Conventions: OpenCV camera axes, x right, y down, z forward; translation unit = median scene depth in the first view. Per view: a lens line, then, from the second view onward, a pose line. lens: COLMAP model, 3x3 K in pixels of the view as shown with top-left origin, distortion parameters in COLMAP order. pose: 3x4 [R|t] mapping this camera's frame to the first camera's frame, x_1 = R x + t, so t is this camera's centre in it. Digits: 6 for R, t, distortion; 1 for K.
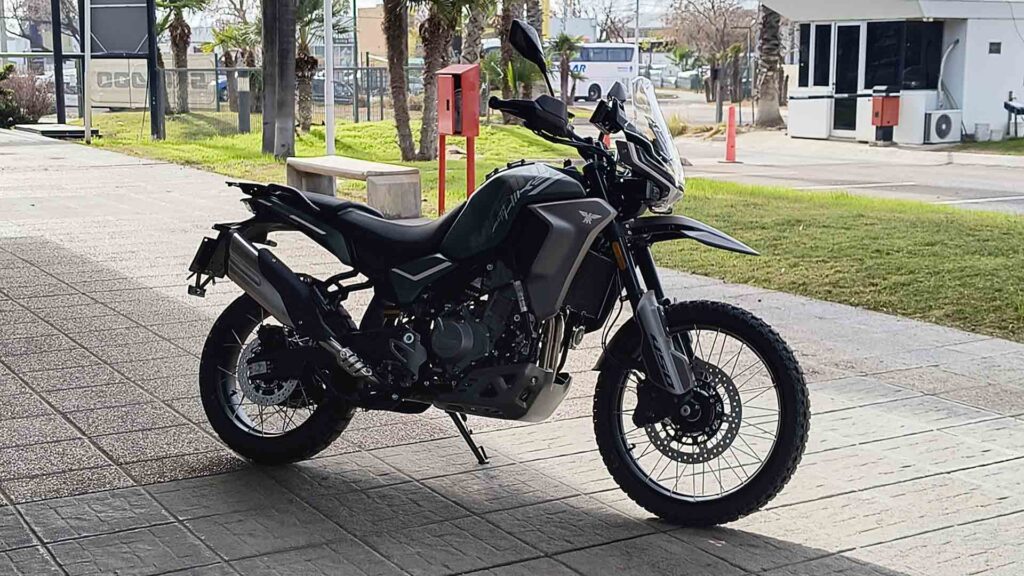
lens RADIAL K [[1417.7, 0, 512.0], [0, 1417.7, 288.0], [0, 0, 1]] dist [-0.015864, 0.124852]
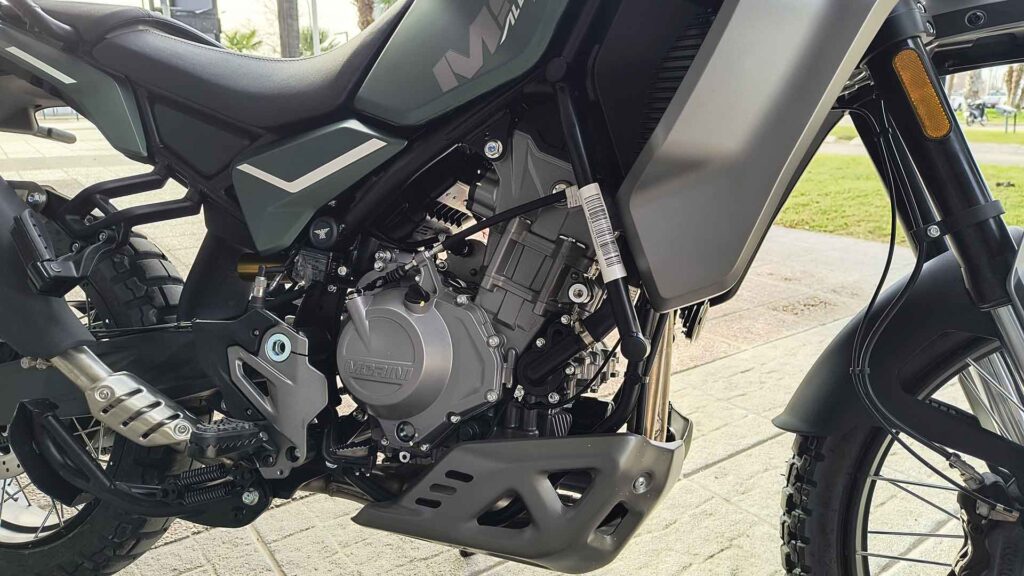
lens RADIAL K [[703.4, 0, 512.0], [0, 703.4, 288.0], [0, 0, 1]] dist [0.045373, -0.083328]
pose [[0.994453, -0.027220, 0.101602, -0.028391], [0.016427, 0.994274, 0.105588, 0.001036], [-0.103895, -0.103333, 0.989206, 0.766546]]
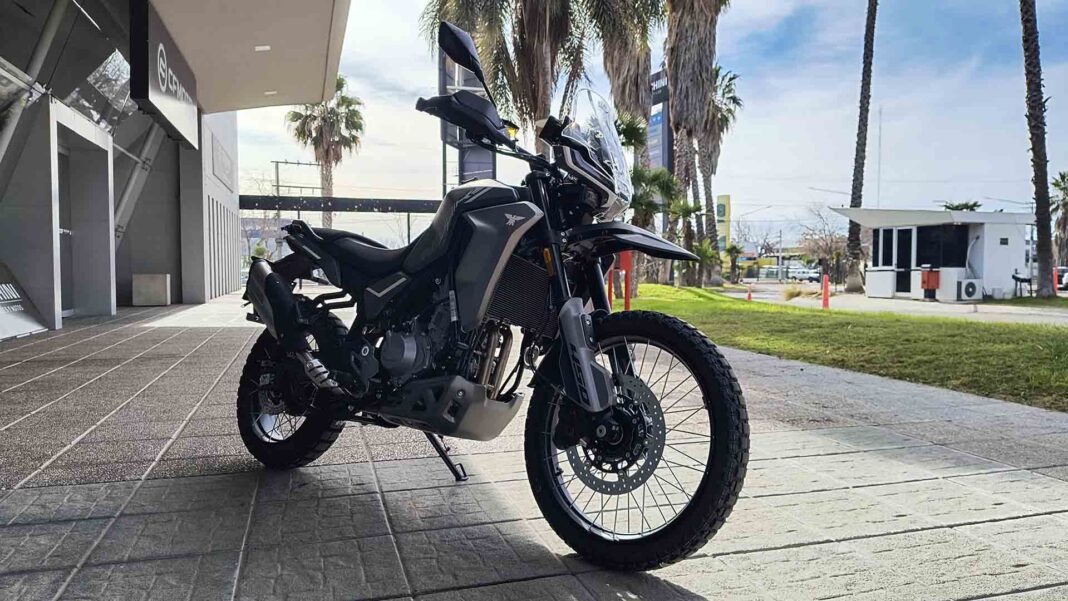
lens RADIAL K [[733.7, 0, 534.0], [0, 733.7, 300.5], [0, 0, 1]] dist [0.045373, -0.083328]
pose [[0.970126, 0.007951, -0.242471, 0.166822], [-0.036647, 0.992797, -0.114068, 0.052641], [0.239817, 0.119546, 0.963430, 0.480535]]
